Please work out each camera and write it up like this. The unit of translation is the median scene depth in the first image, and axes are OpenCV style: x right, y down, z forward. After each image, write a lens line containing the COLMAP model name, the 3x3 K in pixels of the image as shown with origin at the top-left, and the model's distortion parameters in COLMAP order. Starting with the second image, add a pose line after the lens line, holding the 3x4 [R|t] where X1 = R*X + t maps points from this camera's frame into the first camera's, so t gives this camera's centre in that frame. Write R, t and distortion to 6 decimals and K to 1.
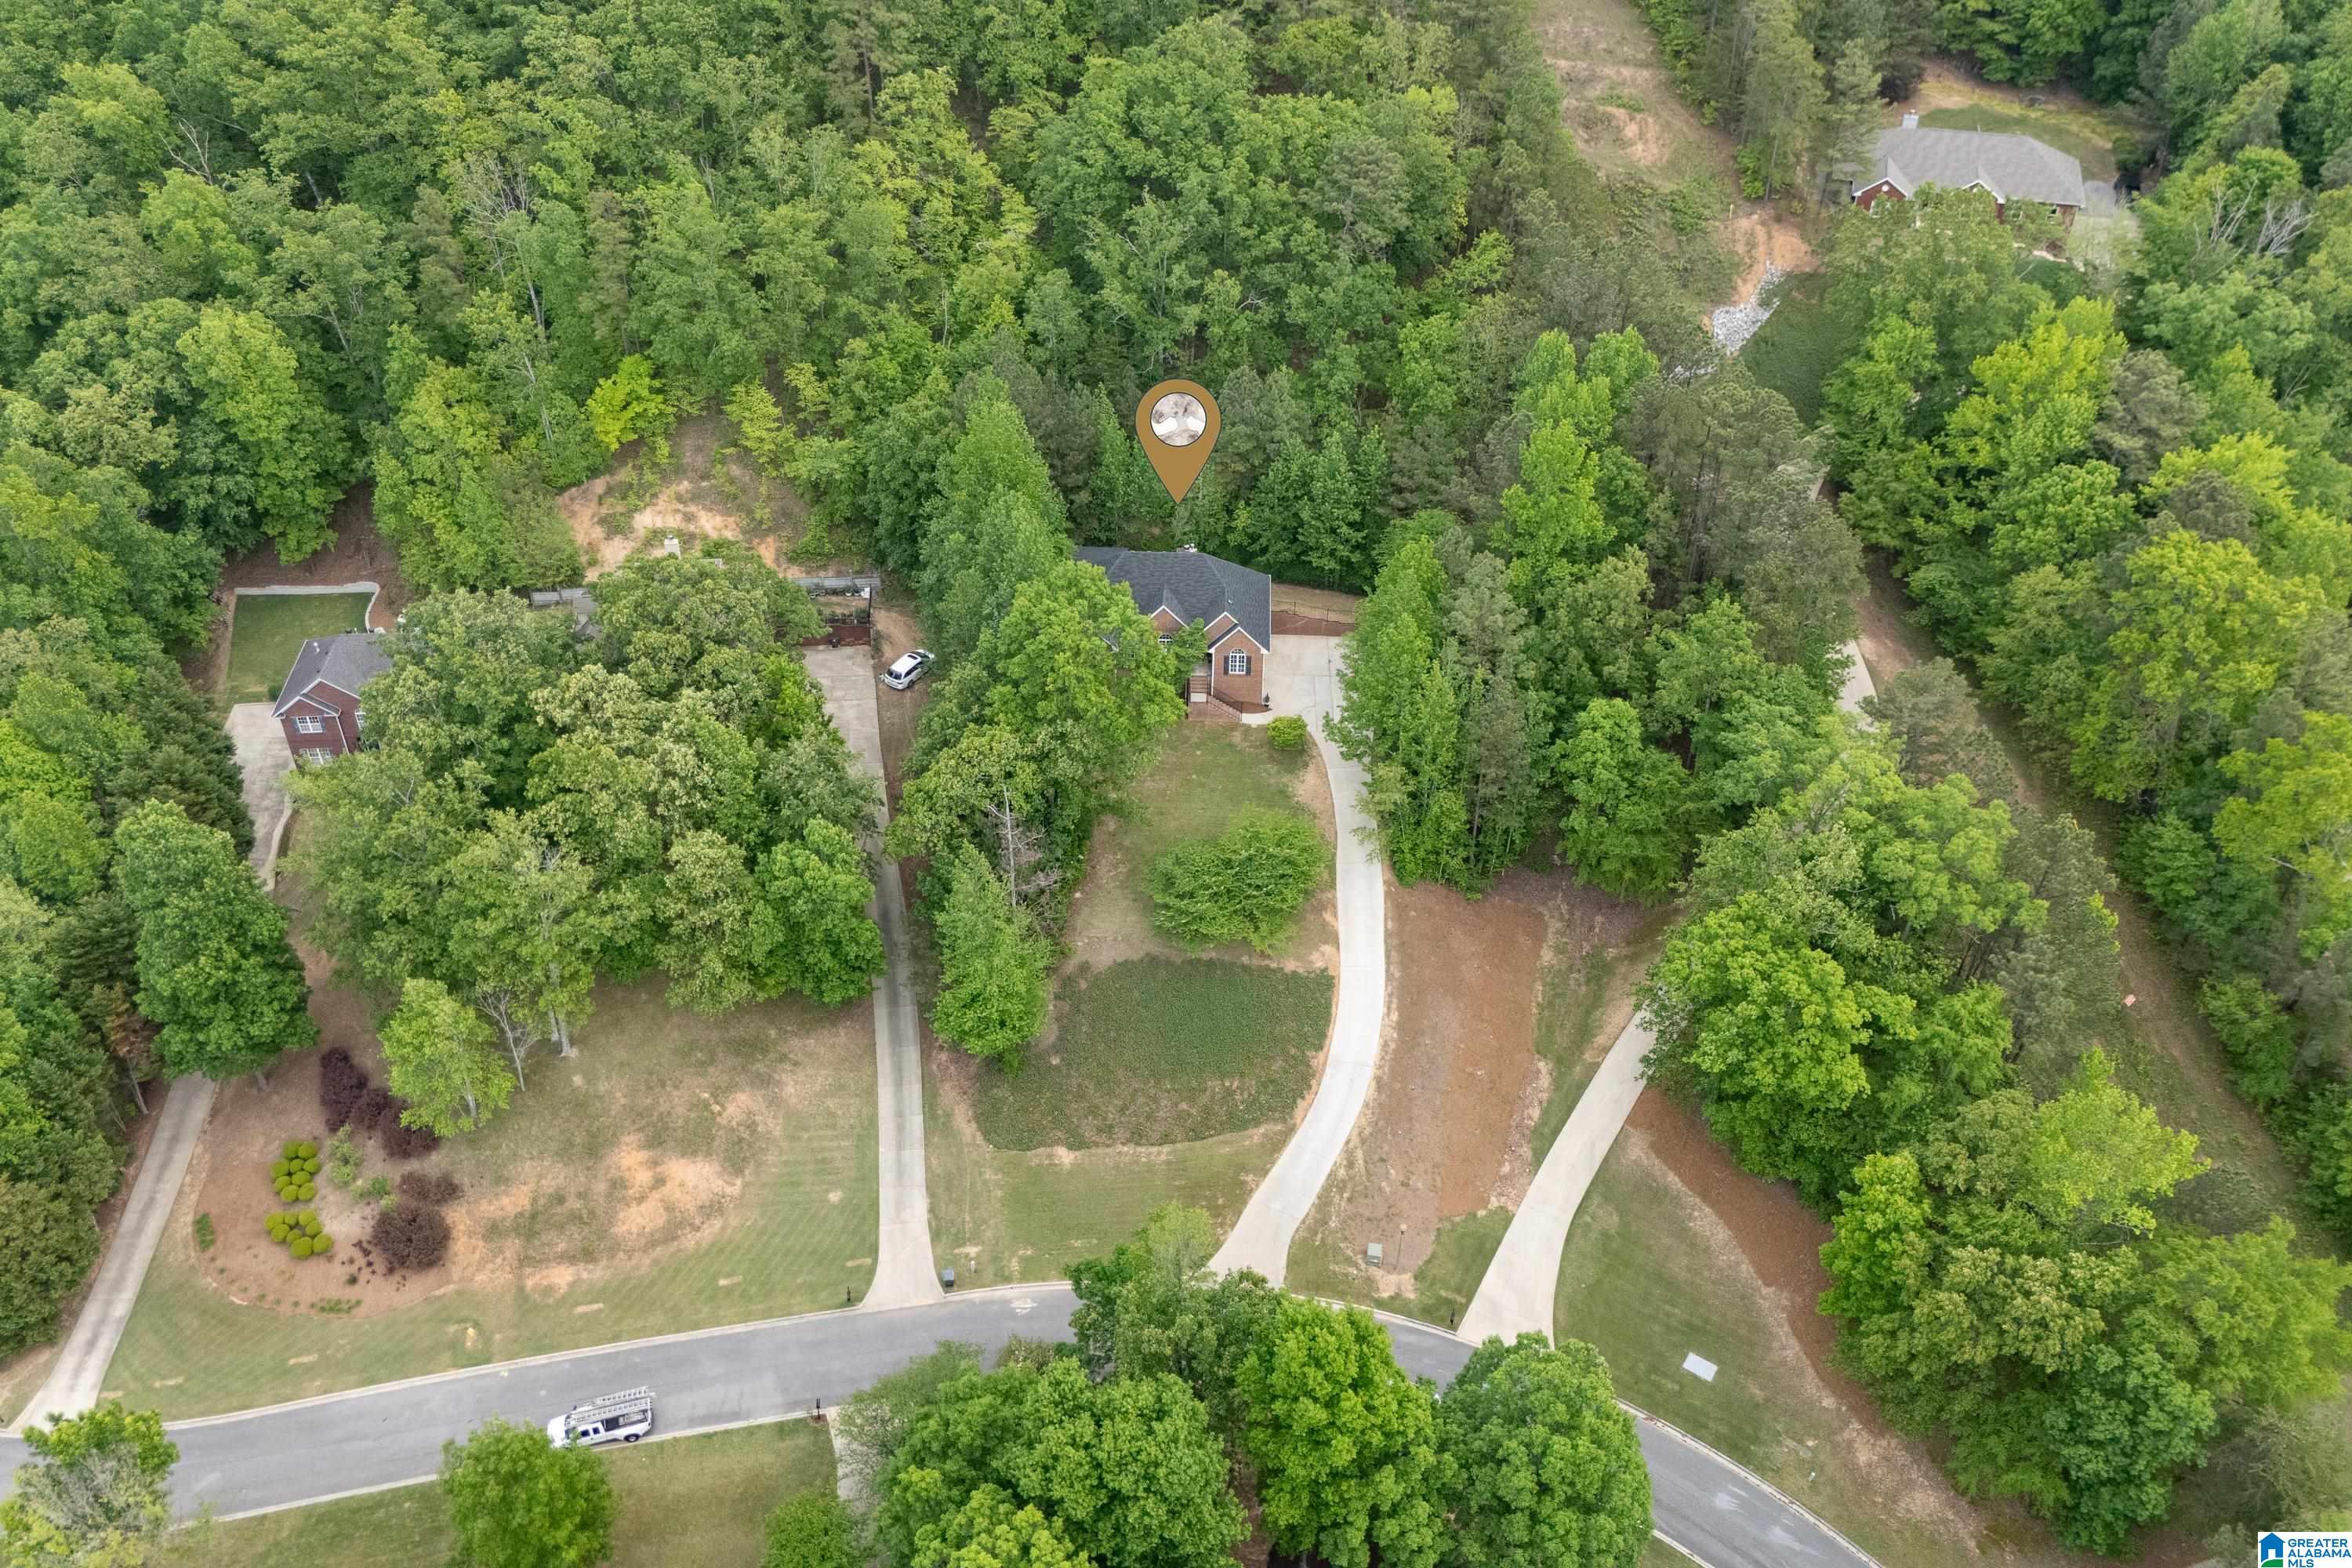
lens RADIAL K [[2029.2, 0, 1176.0], [0, 2029.2, 784.0], [0, 0, 1]] dist [0.089027, -0.144936]
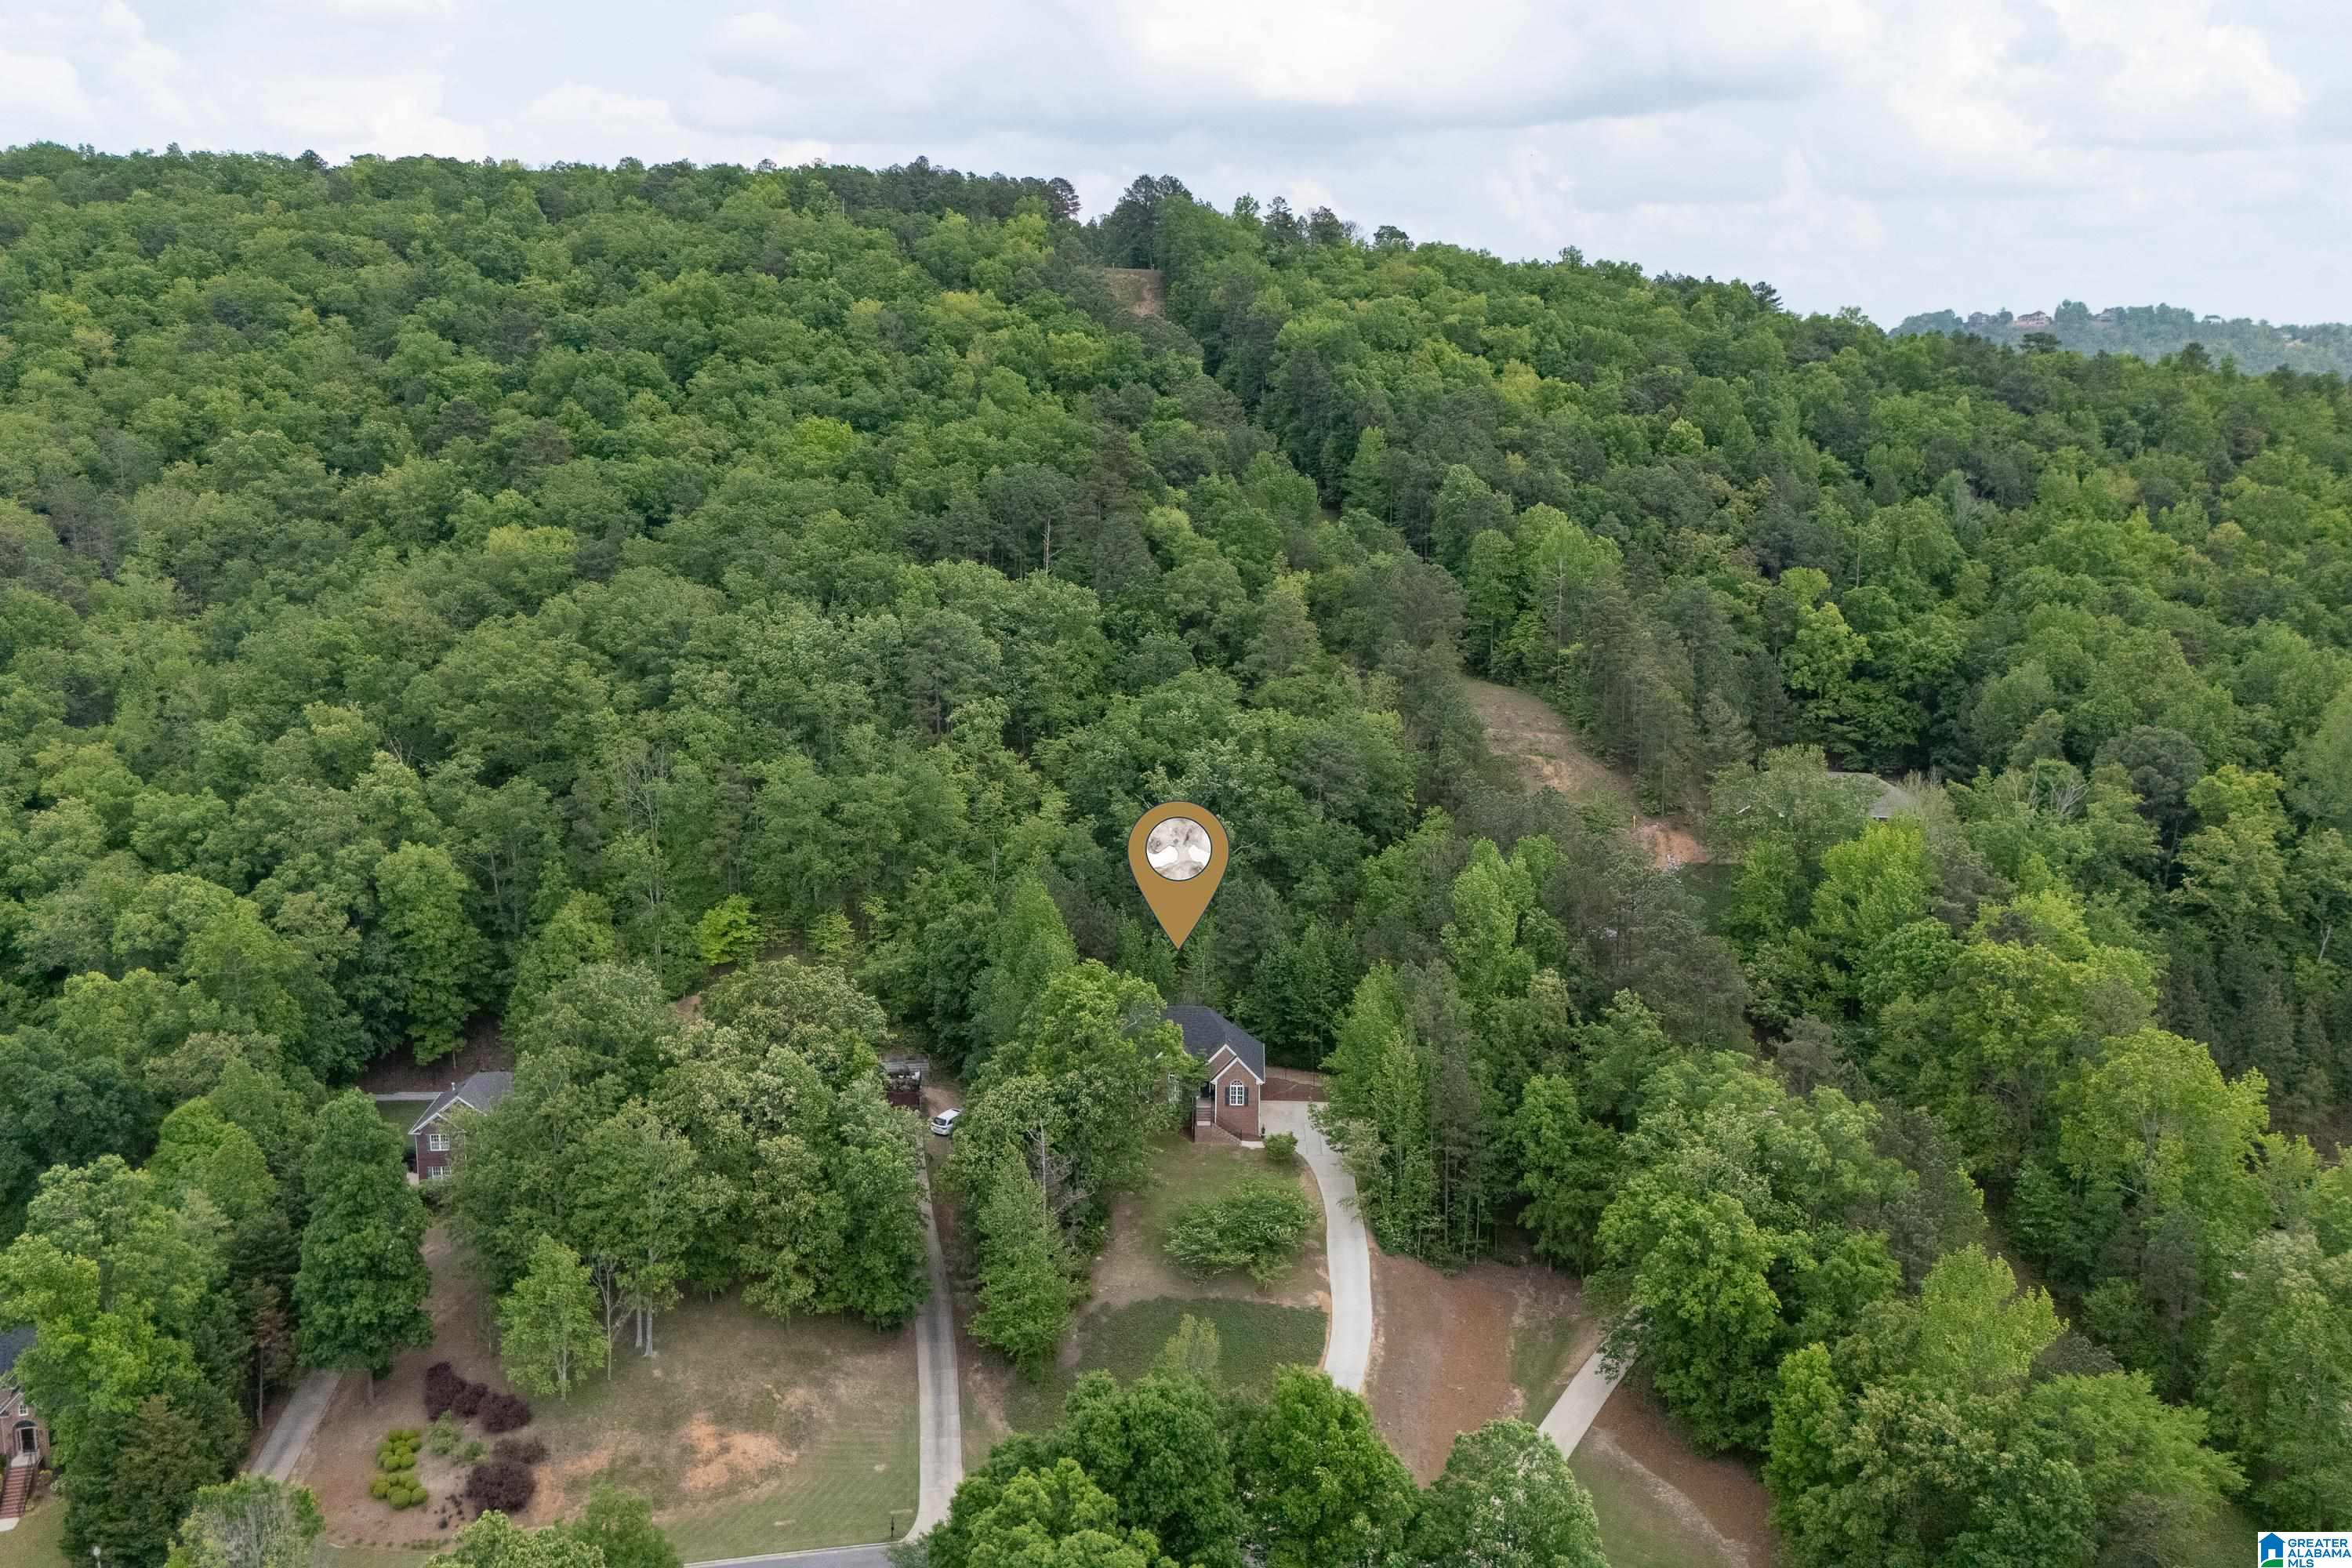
lens RADIAL K [[2130.5, 0, 1177.1], [0, 2130.5, 734.0], [0, 0, 1]] dist [0.061955, -0.090798]
pose [[0.999986, -0.005020, 0.001634, -0.005512], [0.005192, 0.879044, -0.476712, 0.374644], [0.000957, 0.476714, 0.879058, -0.194771]]
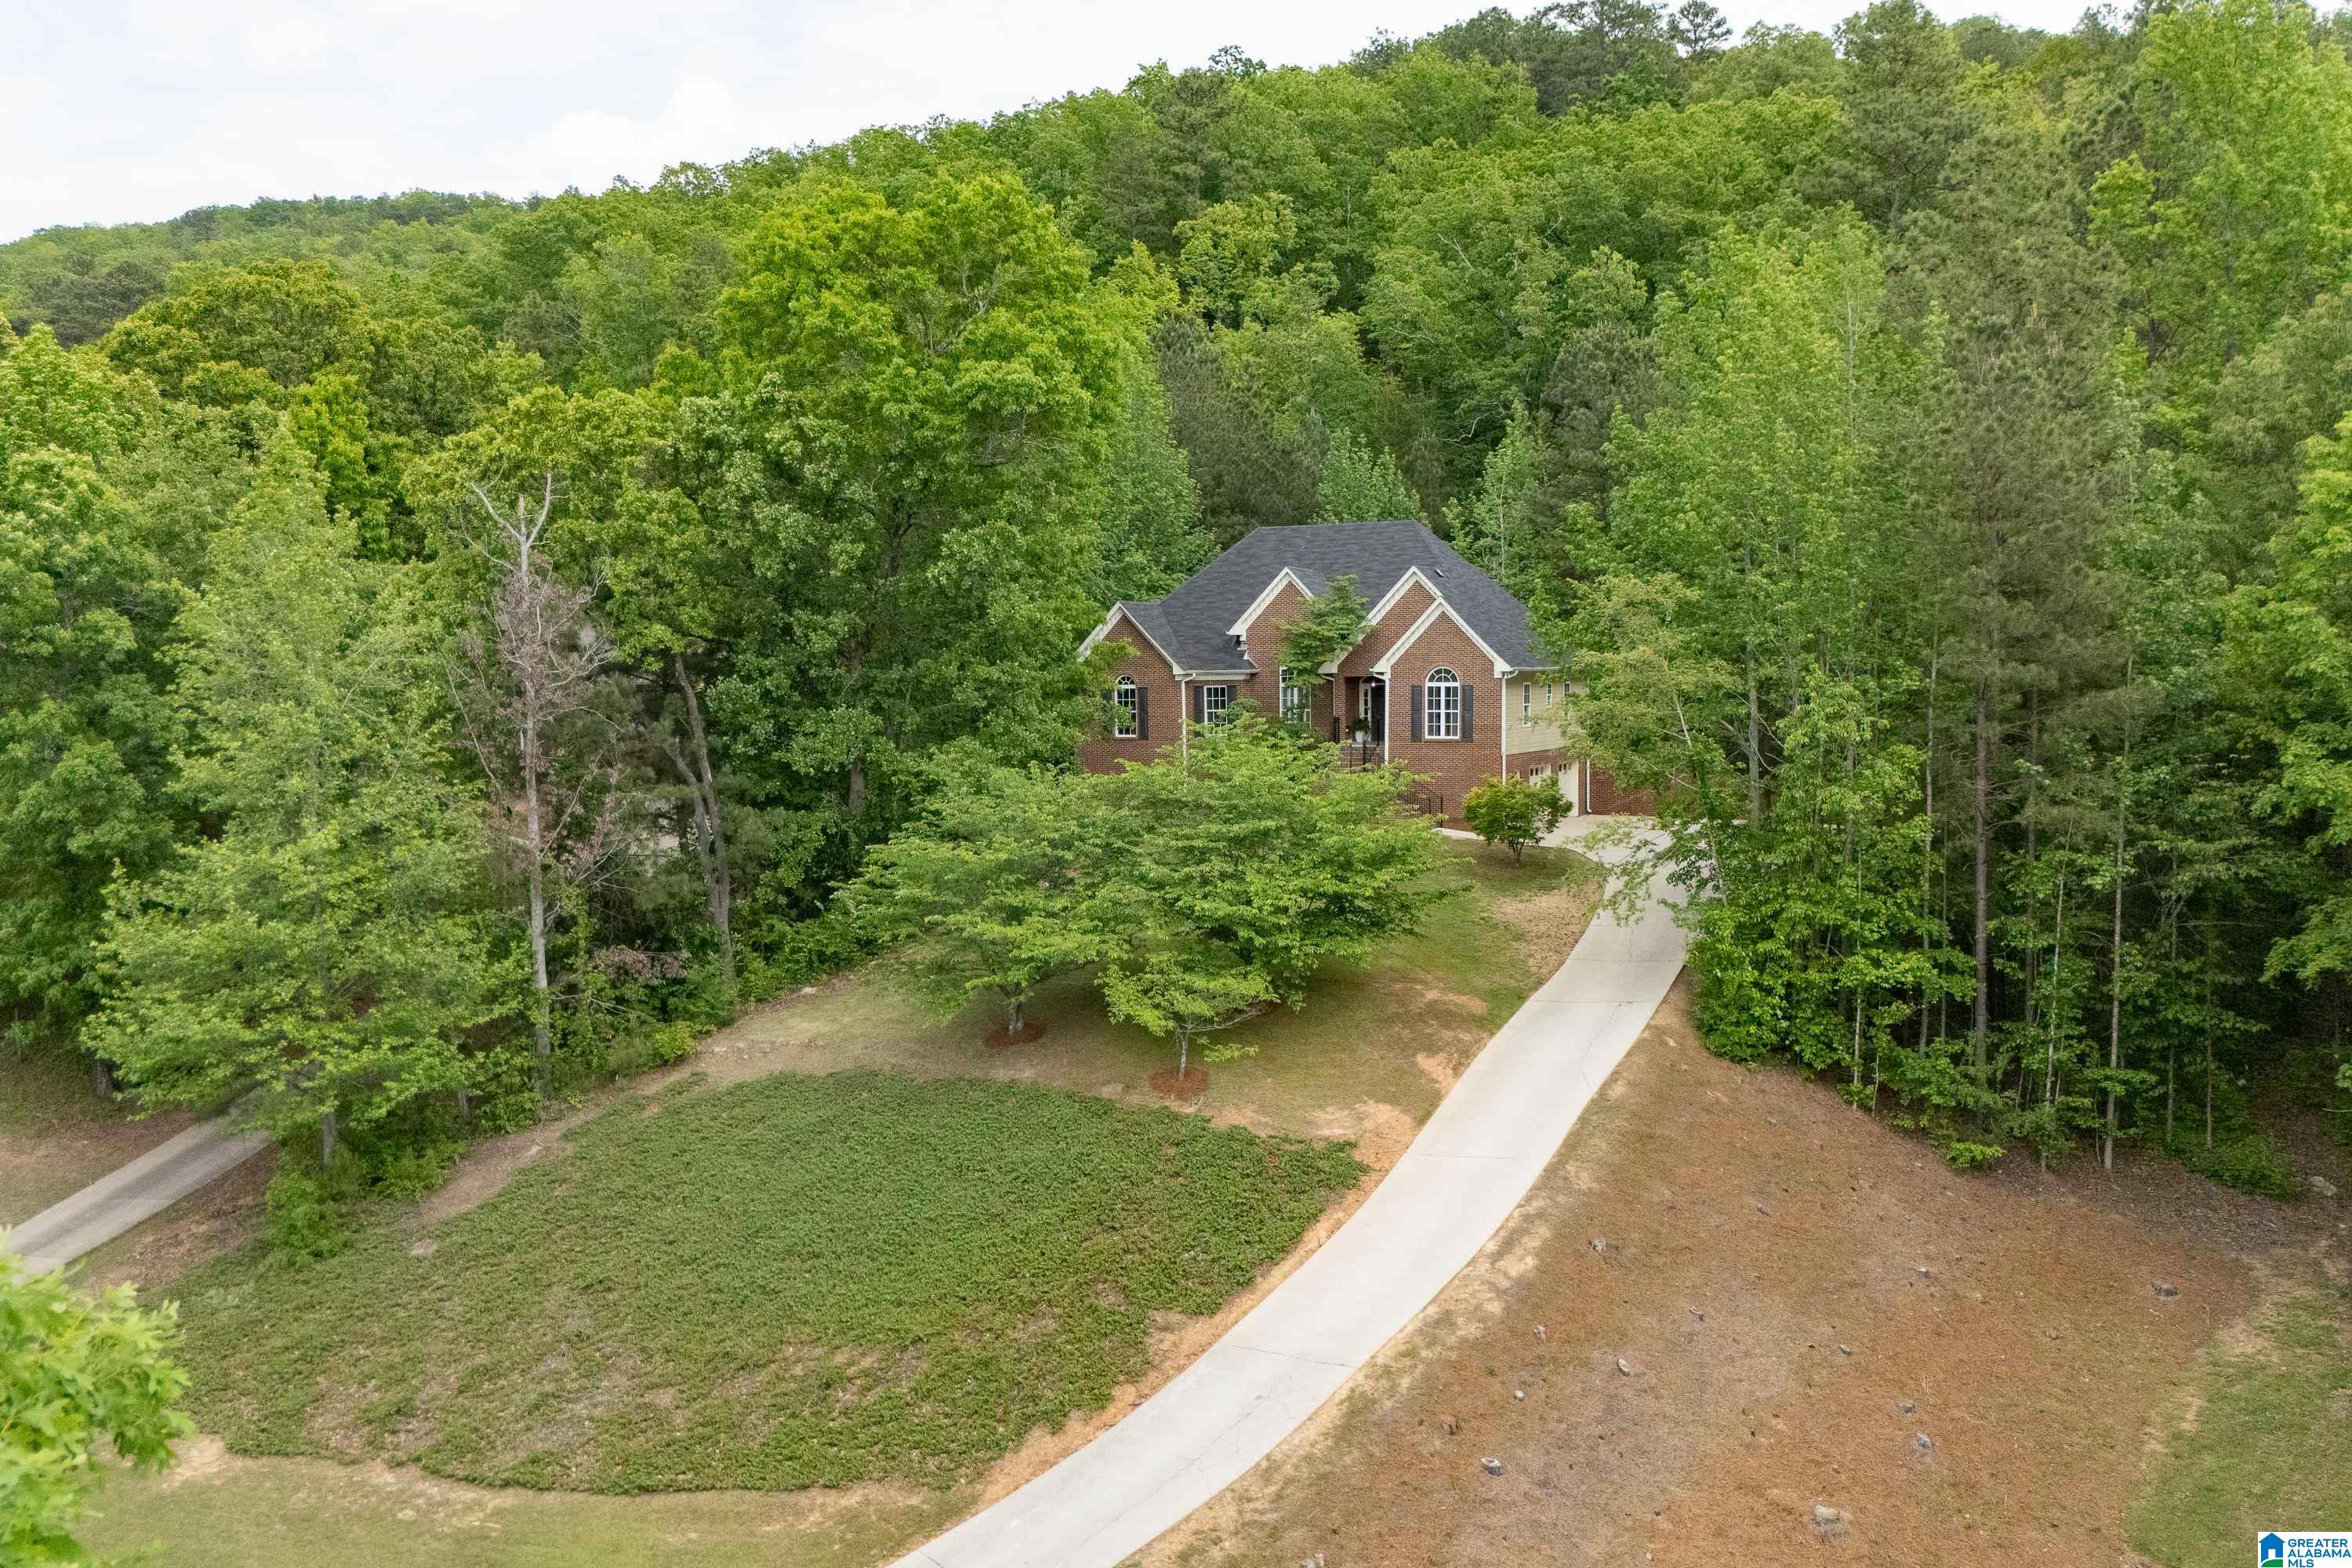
lens RADIAL K [[2130.5, 0, 1177.1], [0, 2130.5, 734.0], [0, 0, 1]] dist [0.061955, -0.090798]
pose [[0.911565, 0.005661, -0.411118, 0.176831], [-0.245531, 0.809533, -0.533265, 0.212750], [0.329794, 0.587047, 0.739331, 0.720978]]
